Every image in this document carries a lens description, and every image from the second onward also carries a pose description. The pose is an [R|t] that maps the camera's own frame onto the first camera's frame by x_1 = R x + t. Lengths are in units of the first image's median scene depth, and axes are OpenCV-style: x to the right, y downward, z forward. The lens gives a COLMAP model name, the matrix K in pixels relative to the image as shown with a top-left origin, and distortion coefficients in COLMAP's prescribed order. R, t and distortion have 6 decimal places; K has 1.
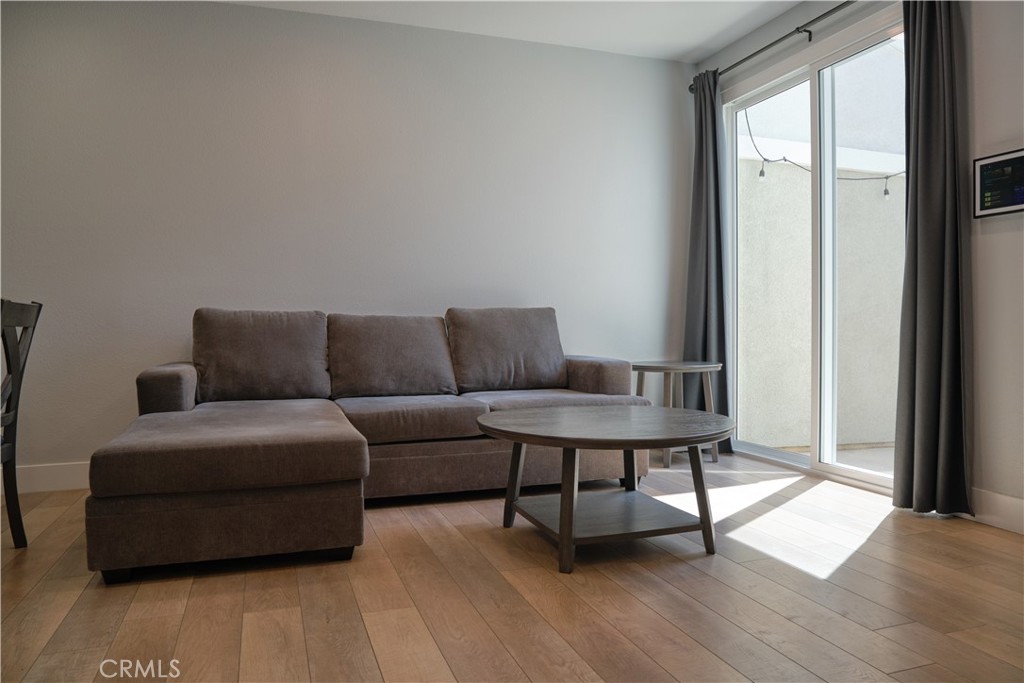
lens RADIAL K [[715.4, 0, 512.0], [0, 715.4, 341.5], [0, 0, 1]] dist [-0.062559, 0.042130]
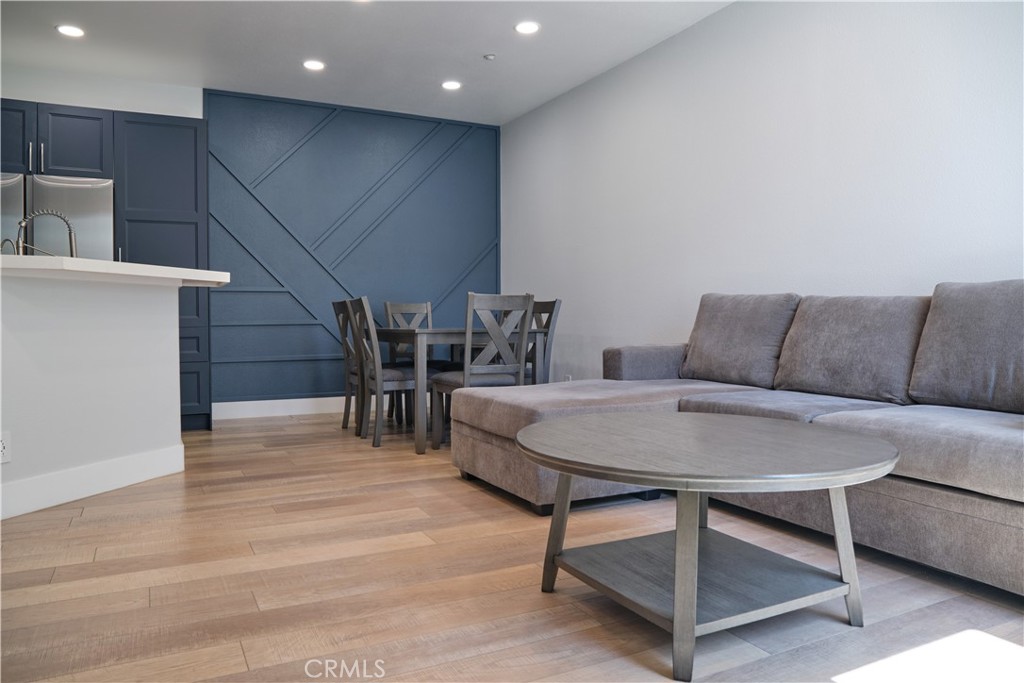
lens RADIAL K [[715.4, 0, 512.0], [0, 715.4, 341.5], [0, 0, 1]] dist [-0.062559, 0.042130]
pose [[0.143258, 0.040364, -0.988862, 0.981400], [-0.020937, 0.999068, 0.037747, -0.013764], [0.989464, 0.015296, 0.143969, 0.882066]]
